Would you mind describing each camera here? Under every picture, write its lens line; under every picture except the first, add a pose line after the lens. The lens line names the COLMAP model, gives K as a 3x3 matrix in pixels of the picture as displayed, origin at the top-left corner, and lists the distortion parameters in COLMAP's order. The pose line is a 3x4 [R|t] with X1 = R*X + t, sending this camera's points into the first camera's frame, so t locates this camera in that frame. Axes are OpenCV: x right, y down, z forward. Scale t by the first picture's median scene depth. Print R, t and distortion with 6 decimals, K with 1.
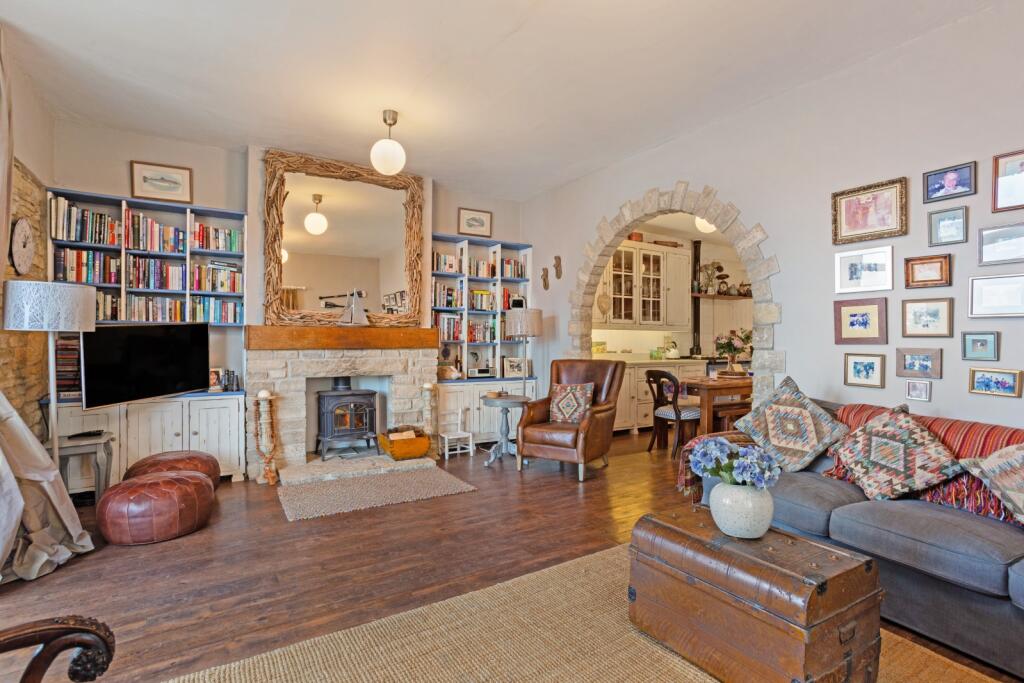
lens RADIAL K [[480.8, 0, 543.7], [0, 480.8, 339.5], [0, 0, 1]] dist [0.003170, 0.000834]
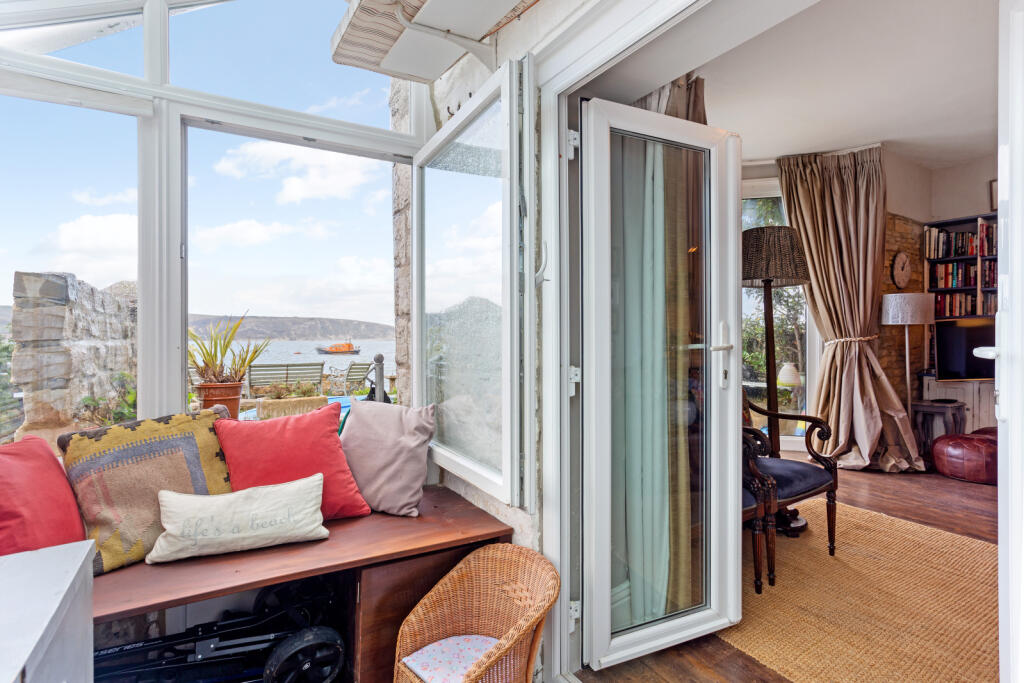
lens RADIAL K [[485.5, 0, 509.1], [0, 485.5, 339.0], [0, 0, 1]] dist [0.001556, 0.000386]
pose [[-0.034898, 0.001540, -0.999390, 0.438563], [0.002346, 0.999996, 0.001459, 0.018055], [0.999388, -0.002293, -0.034902, -0.163206]]
